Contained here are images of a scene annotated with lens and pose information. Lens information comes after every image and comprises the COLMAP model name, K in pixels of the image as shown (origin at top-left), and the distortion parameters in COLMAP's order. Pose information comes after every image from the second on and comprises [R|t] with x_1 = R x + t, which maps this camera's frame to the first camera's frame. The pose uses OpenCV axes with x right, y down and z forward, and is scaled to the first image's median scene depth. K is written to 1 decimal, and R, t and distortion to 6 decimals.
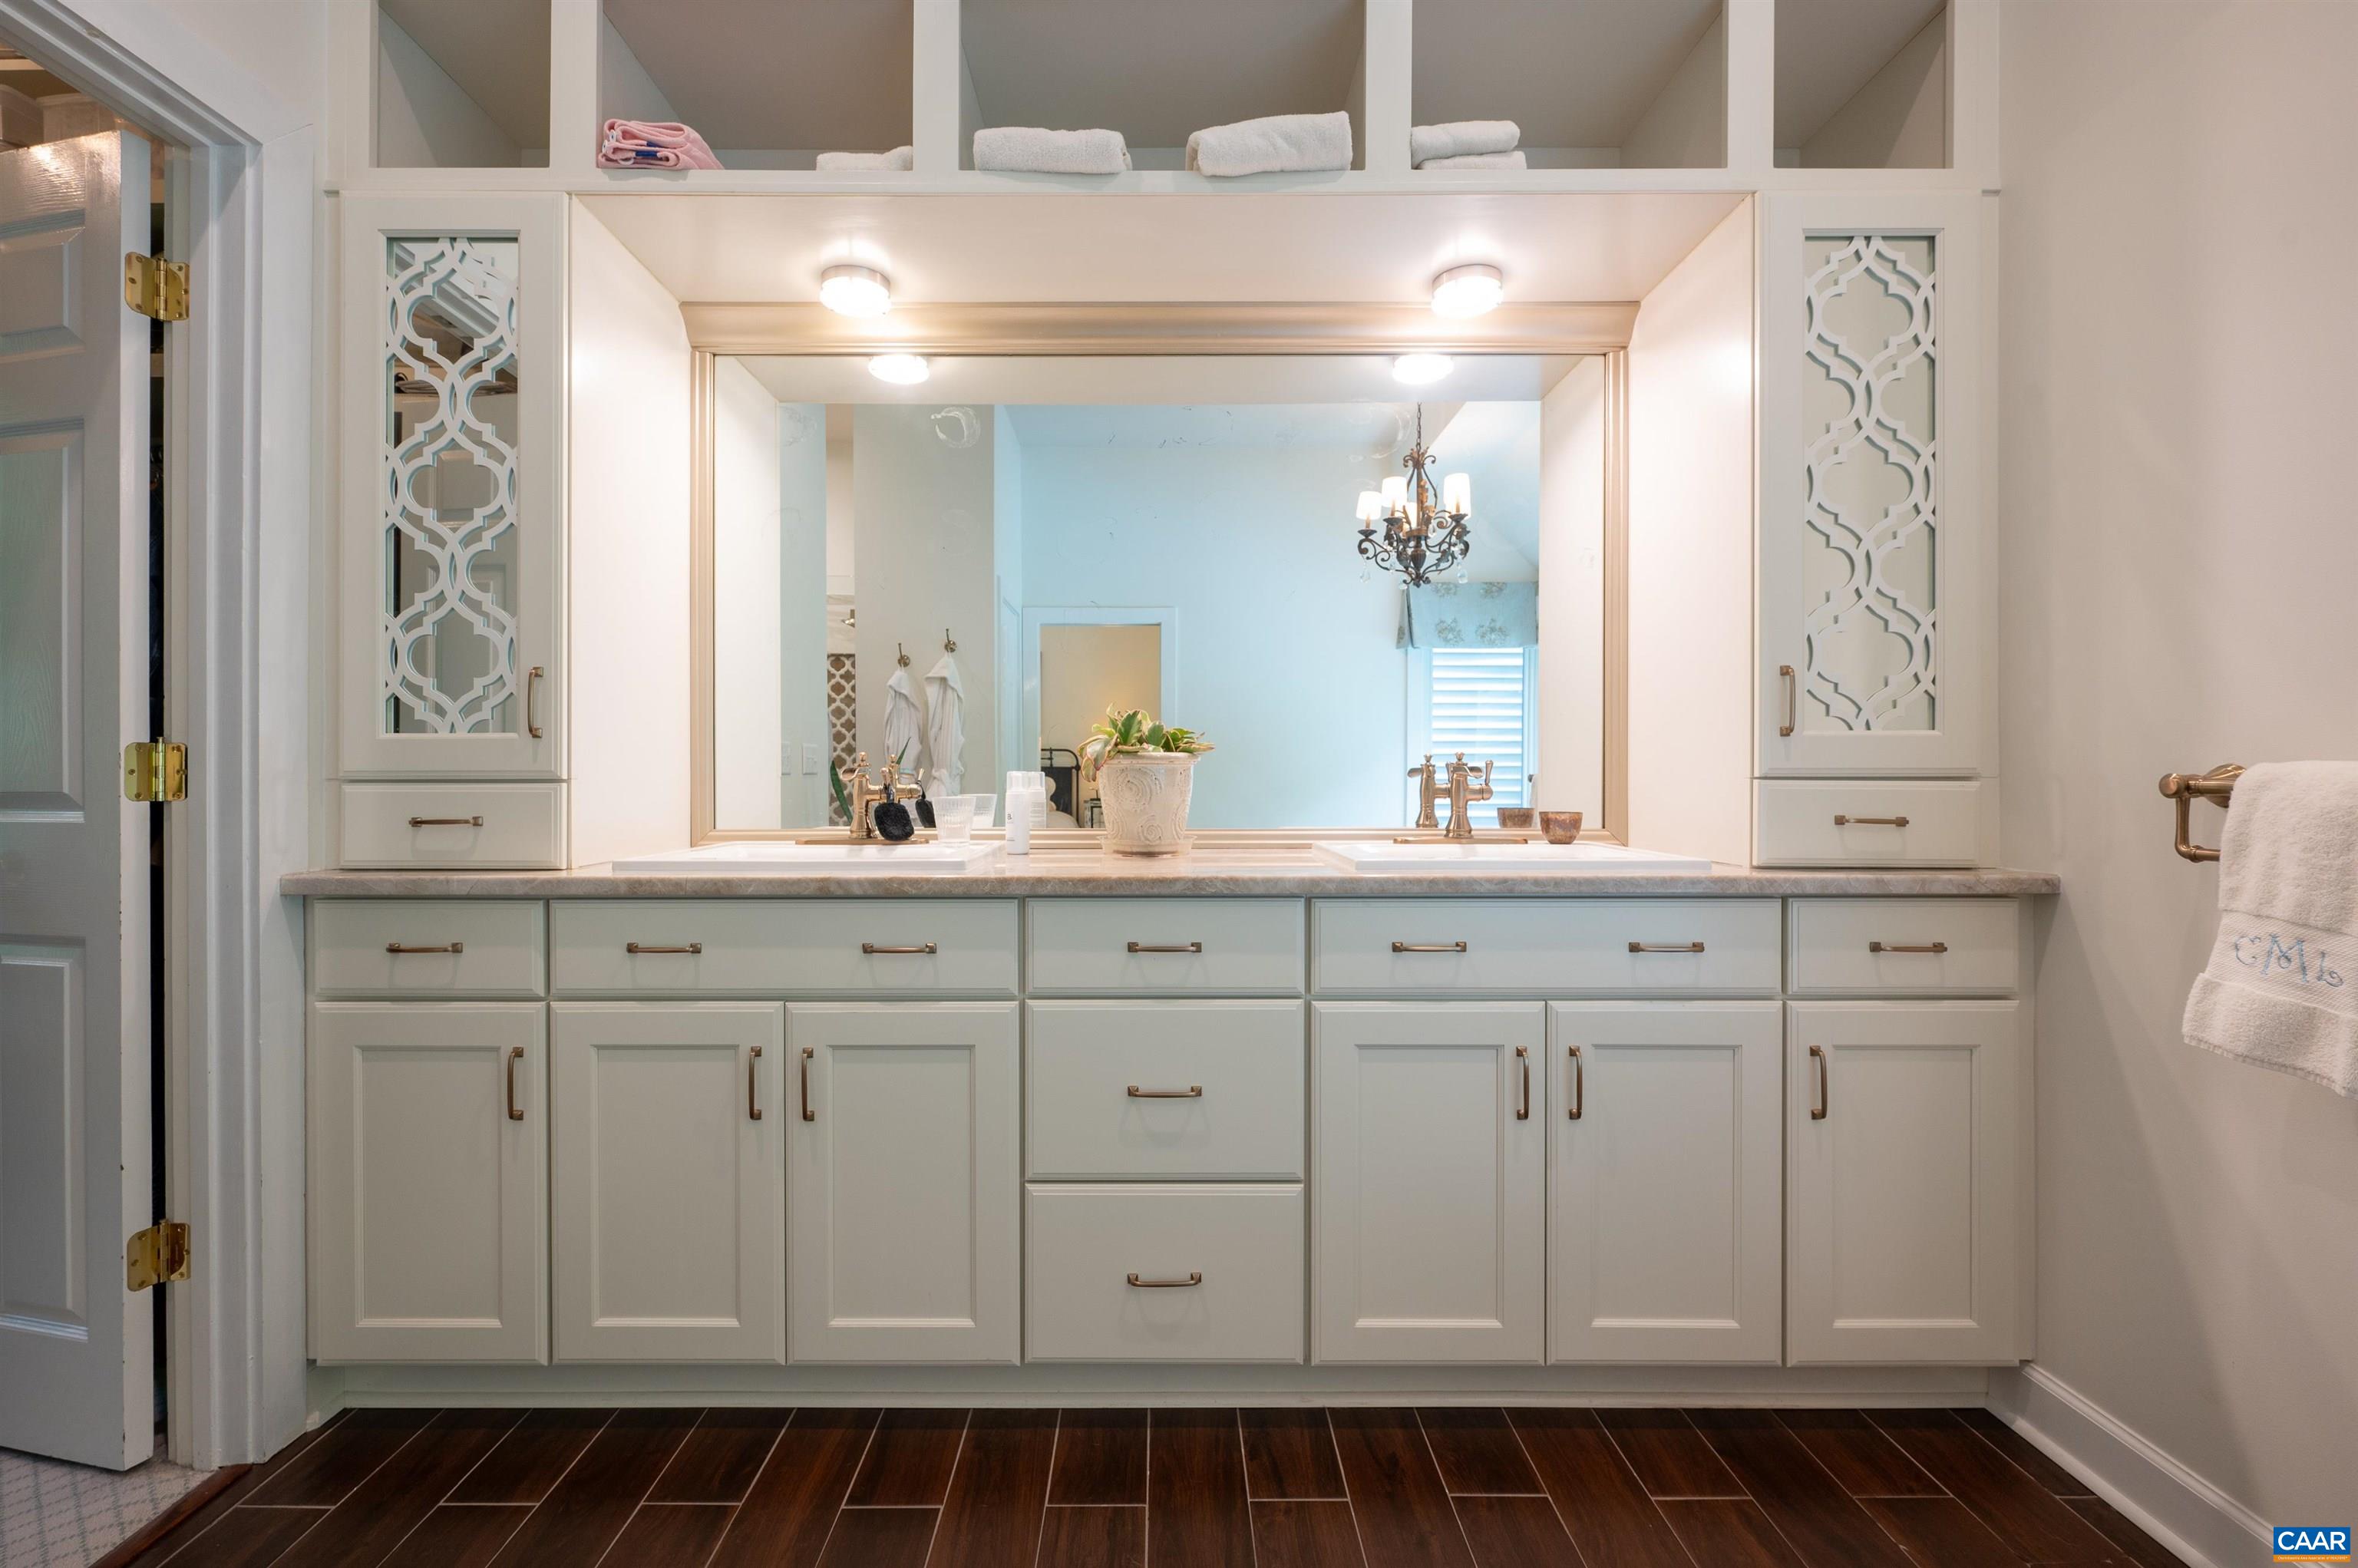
lens RADIAL K [[913.2, 0, 1179.0], [0, 913.2, 784.0], [0, 0, 1]] dist [-0.003036, -0.000195]
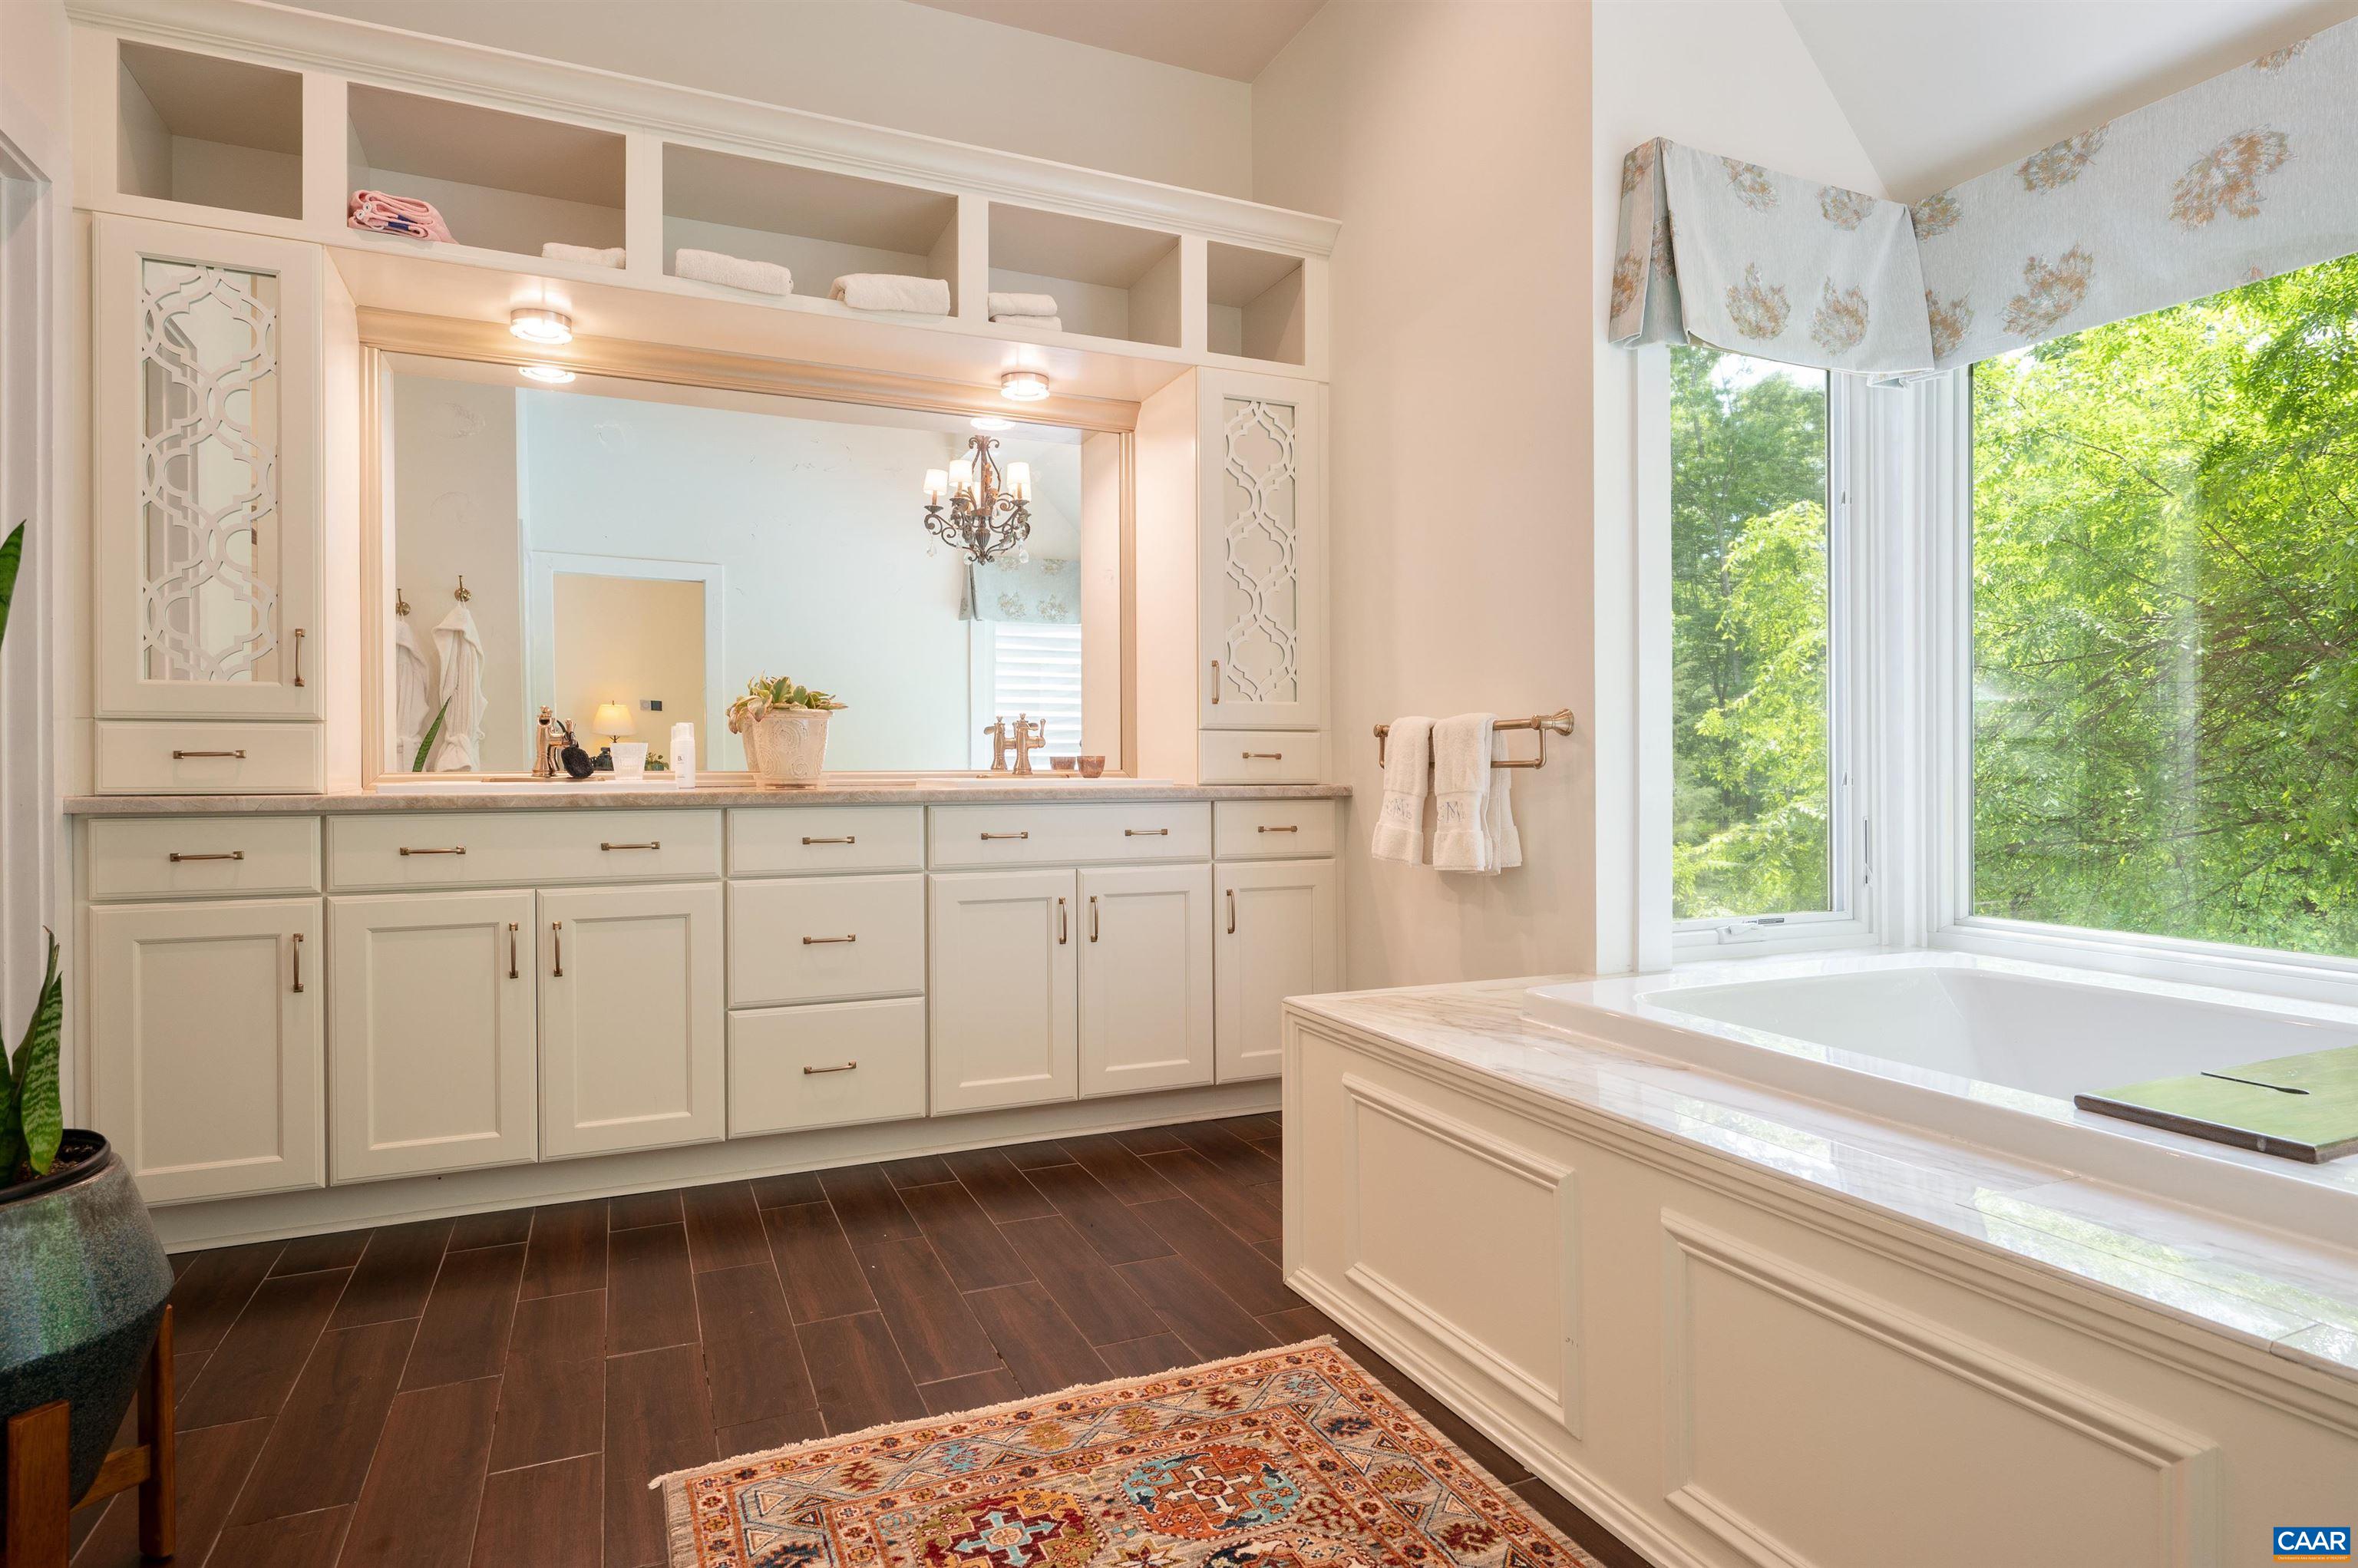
lens RADIAL K [[1264.6, 0, 1179.0], [0, 1264.6, 784.0], [0, 0, 1]] dist [-0.000058, 0.000570]
pose [[0.912746, -0.007251, 0.408463, -0.315510], [0.008083, 0.999967, -0.000309, 0.090264], [-0.408447, 0.003584, 0.912775, -1.027219]]
